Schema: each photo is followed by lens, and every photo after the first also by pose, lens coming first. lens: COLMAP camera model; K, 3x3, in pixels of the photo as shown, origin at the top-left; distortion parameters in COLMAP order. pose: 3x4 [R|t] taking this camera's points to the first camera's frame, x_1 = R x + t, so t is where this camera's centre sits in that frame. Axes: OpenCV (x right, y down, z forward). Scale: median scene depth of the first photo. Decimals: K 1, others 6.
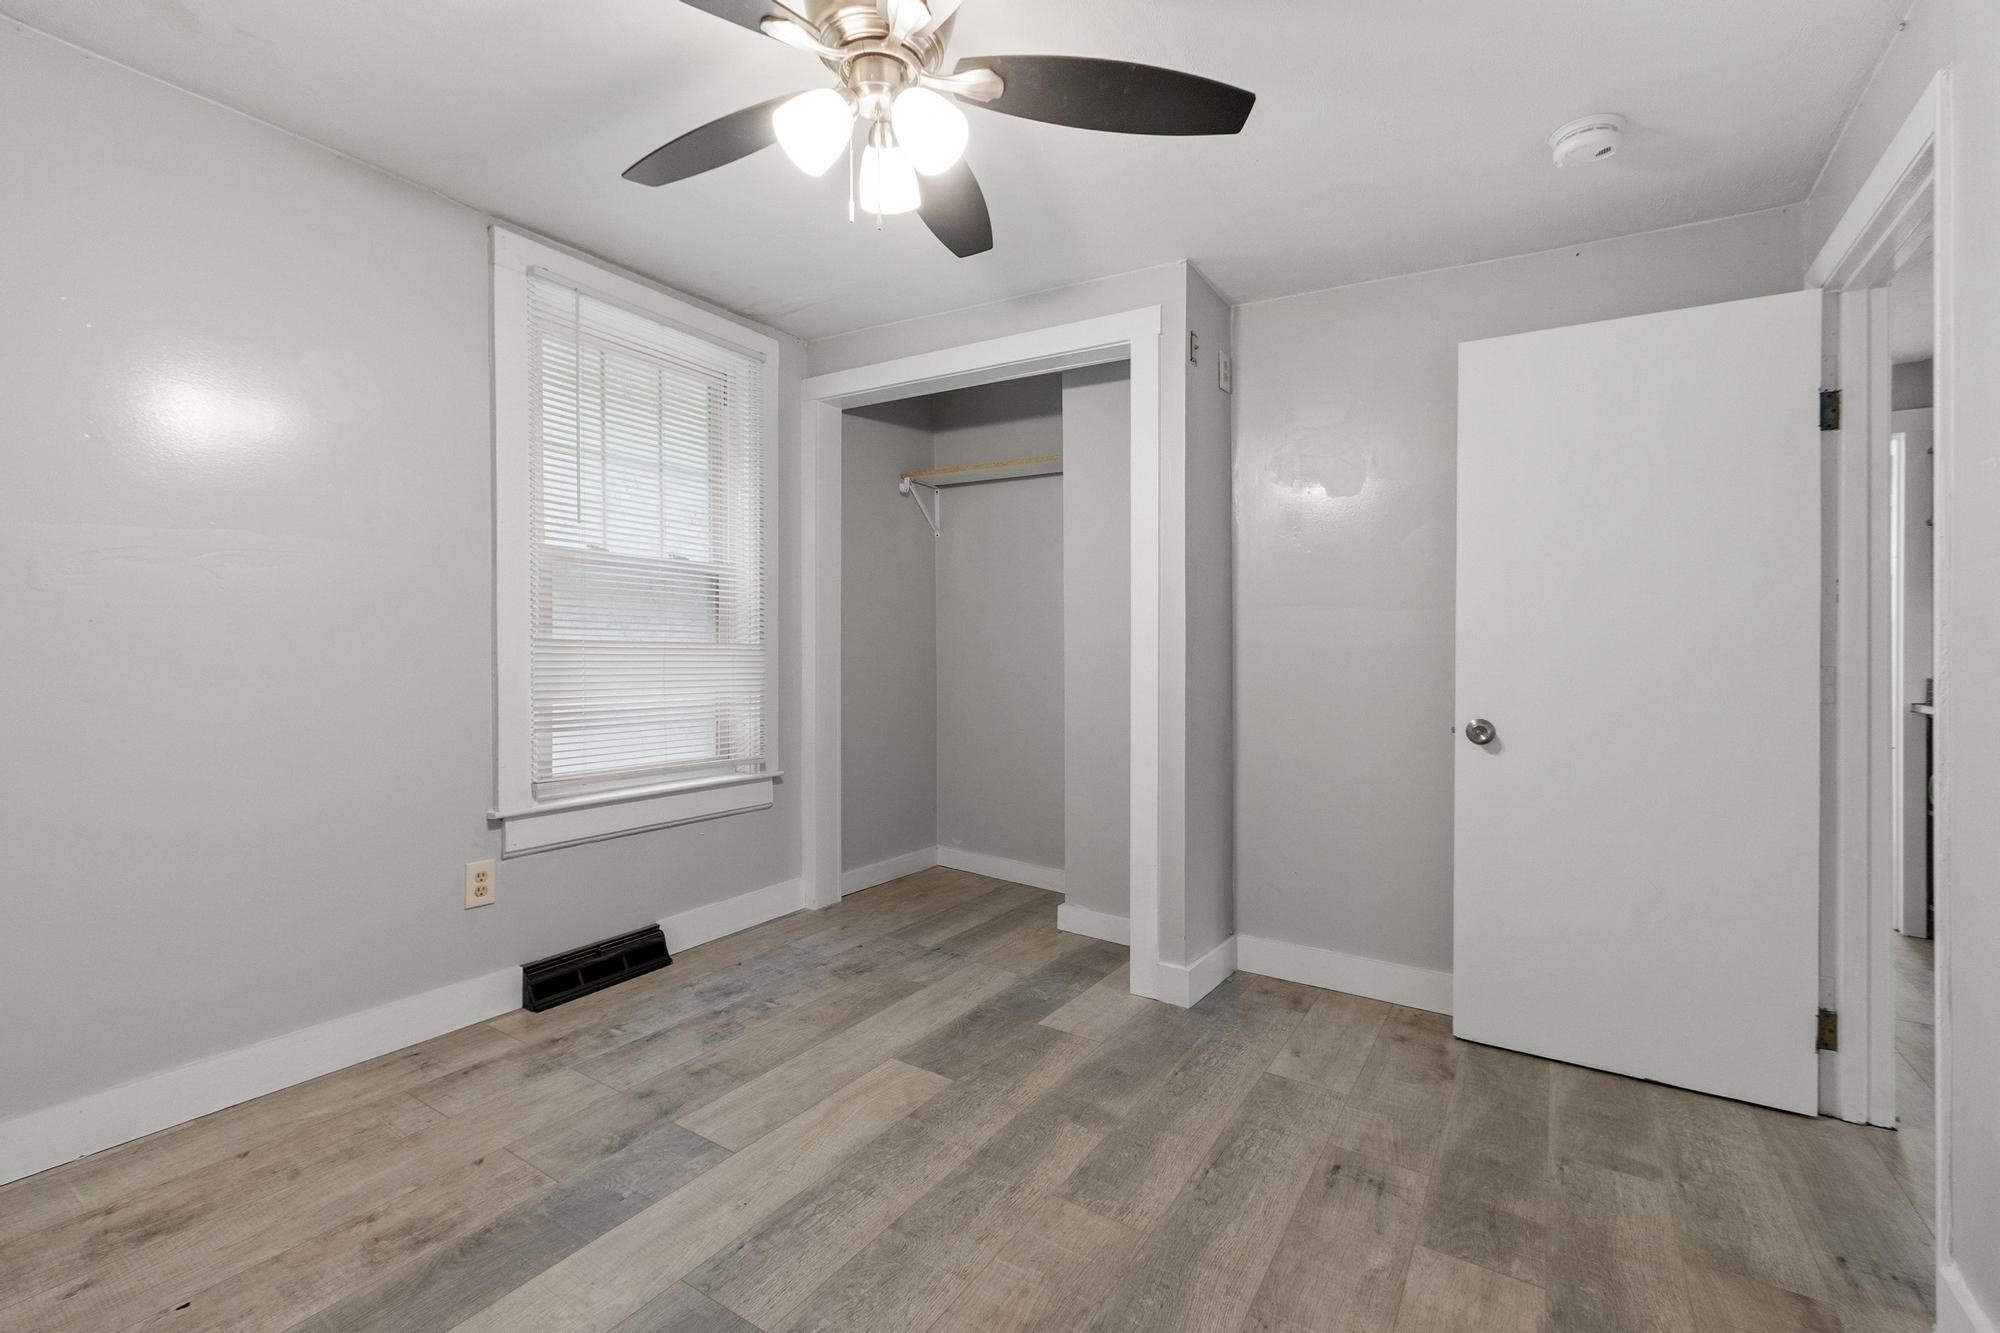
lens RADIAL K [[880.8, 0, 1040.2], [0, 880.8, 642.8], [0, 0, 1]] dist [-0.000384, -0.000044]
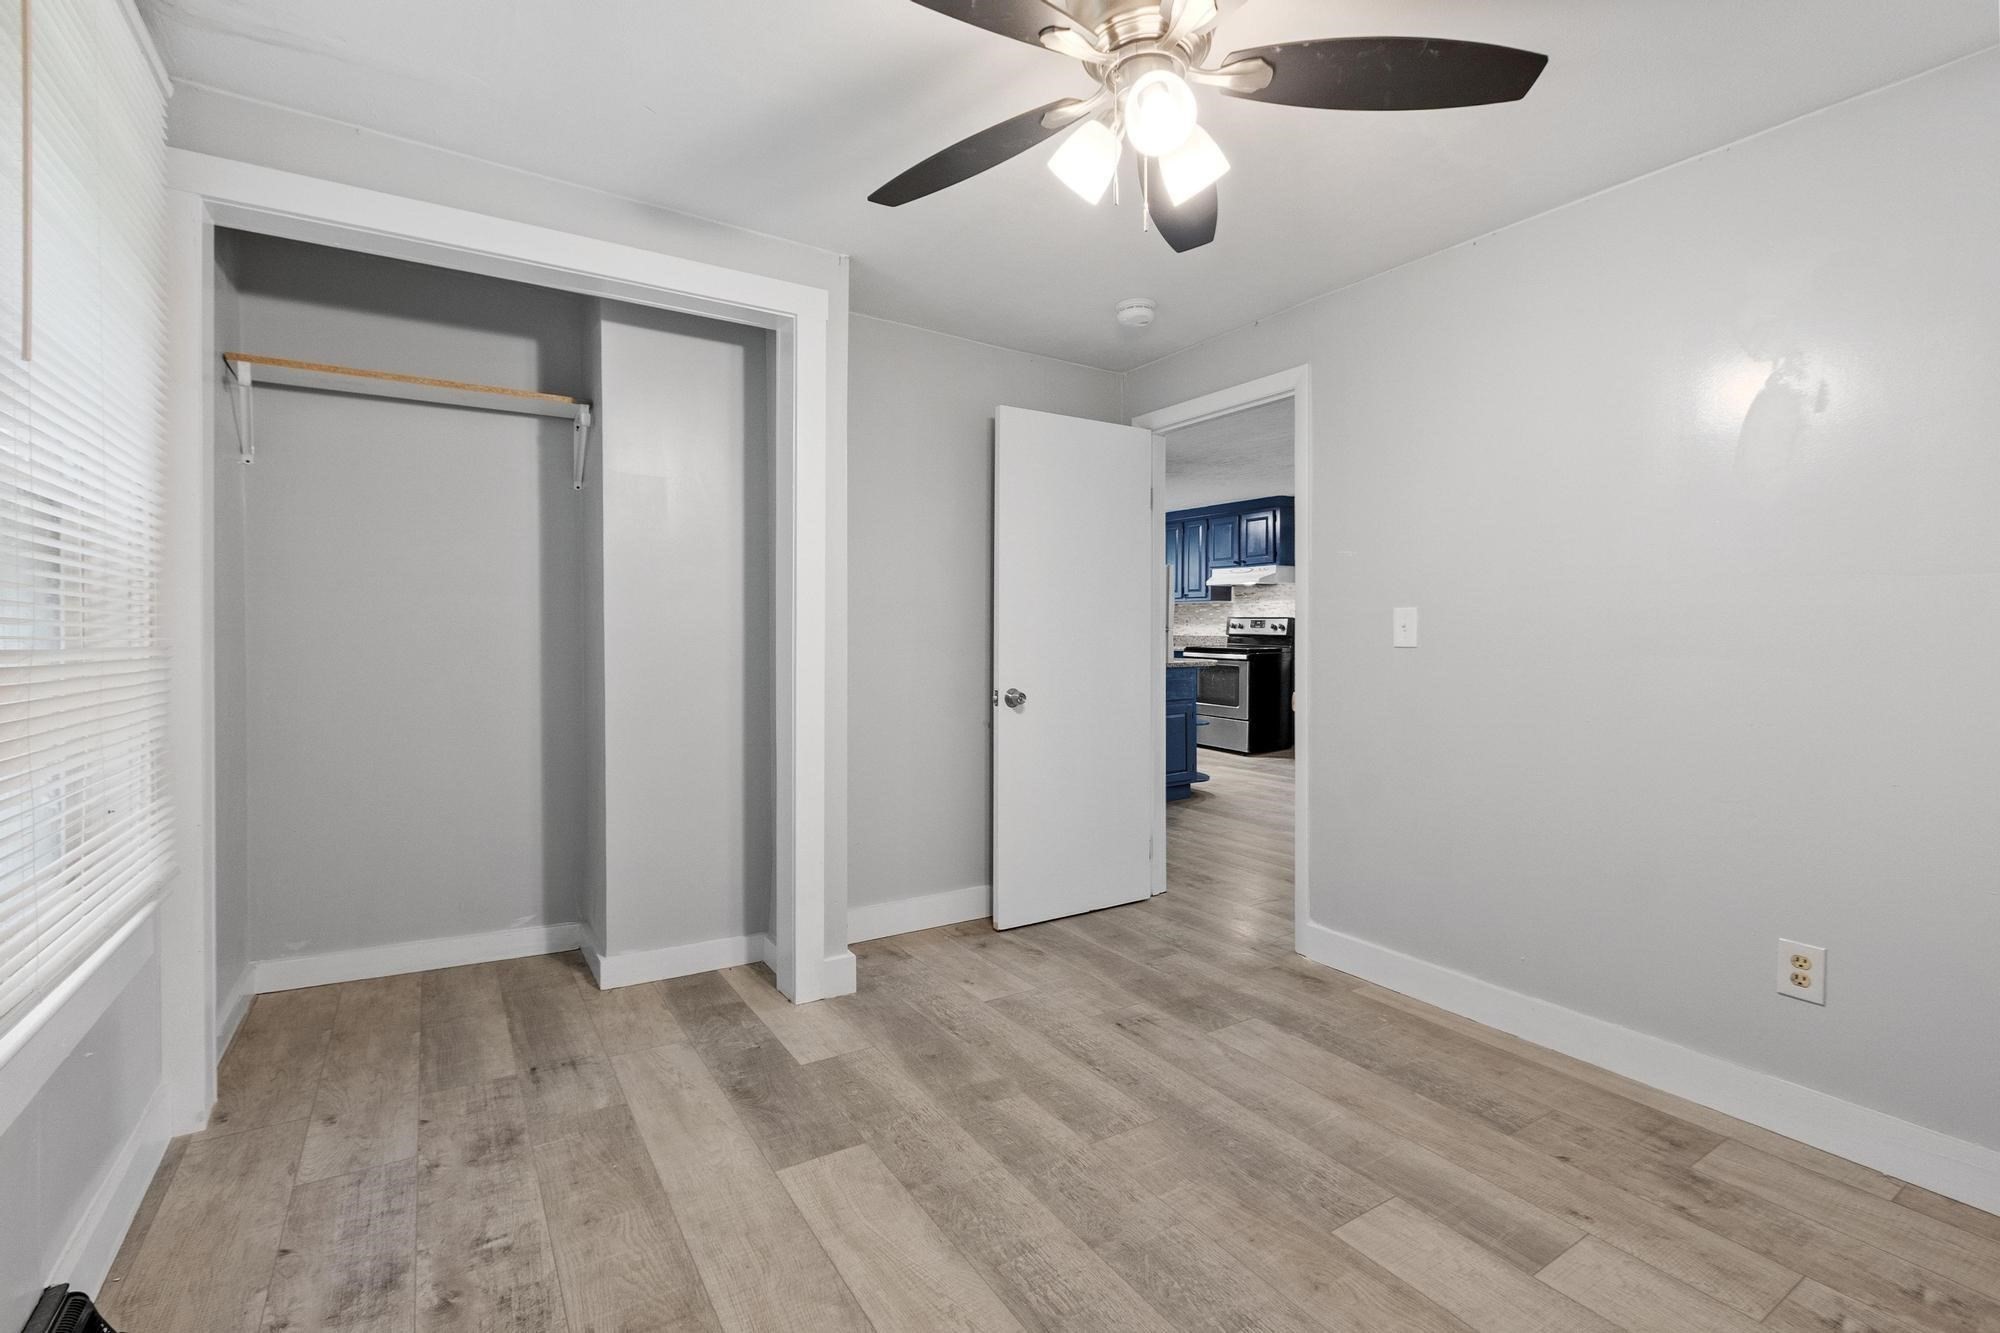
lens RADIAL K [[880.8, 0, 951.7], [0, 880.8, 621.1], [0, 0, 1]] dist [-0.000384, -0.000044]
pose [[0.449612, -0.001842, 0.893222, -0.782898], [0.000352, 0.999998, 0.001886, -0.019193], [-0.893224, -0.000534, 0.449611, 0.498425]]
